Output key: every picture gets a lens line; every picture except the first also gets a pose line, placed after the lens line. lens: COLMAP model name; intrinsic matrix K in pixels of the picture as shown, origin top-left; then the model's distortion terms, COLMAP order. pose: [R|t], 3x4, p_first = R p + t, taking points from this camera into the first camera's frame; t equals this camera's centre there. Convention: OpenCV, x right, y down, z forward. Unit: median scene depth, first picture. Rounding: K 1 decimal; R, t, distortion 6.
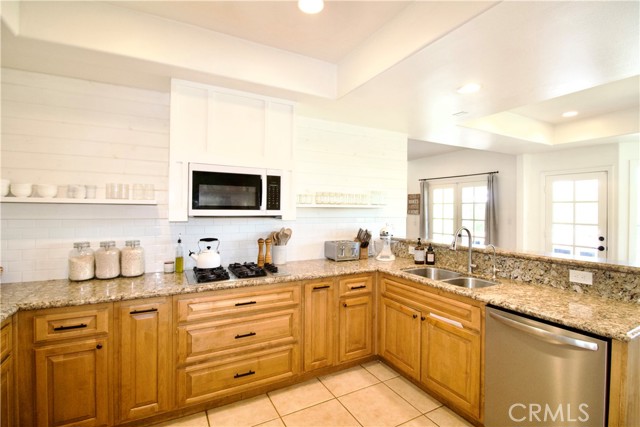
lens RADIAL K [[300.8, 0, 320.0], [0, 300.8, 213.5], [0, 0, 1]] dist [-0.003141, -0.000543]
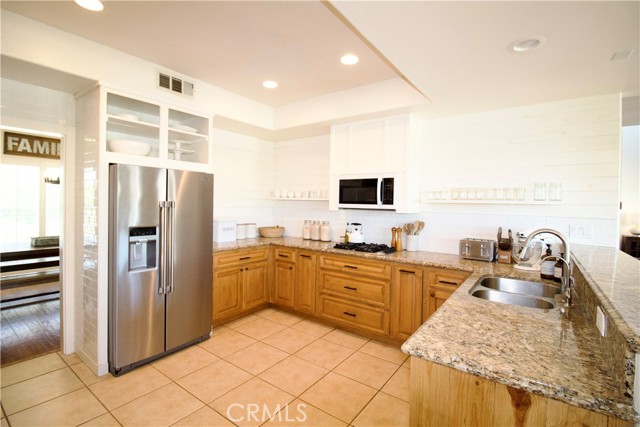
lens RADIAL K [[300.8, 0, 320.0], [0, 300.8, 213.5], [0, 0, 1]] dist [-0.003141, -0.000543]
pose [[0.432858, 0.034413, -0.900805, 0.932864], [-0.026877, 0.999320, 0.025261, 0.001347], [0.901061, 0.013276, 0.433489, 0.195605]]
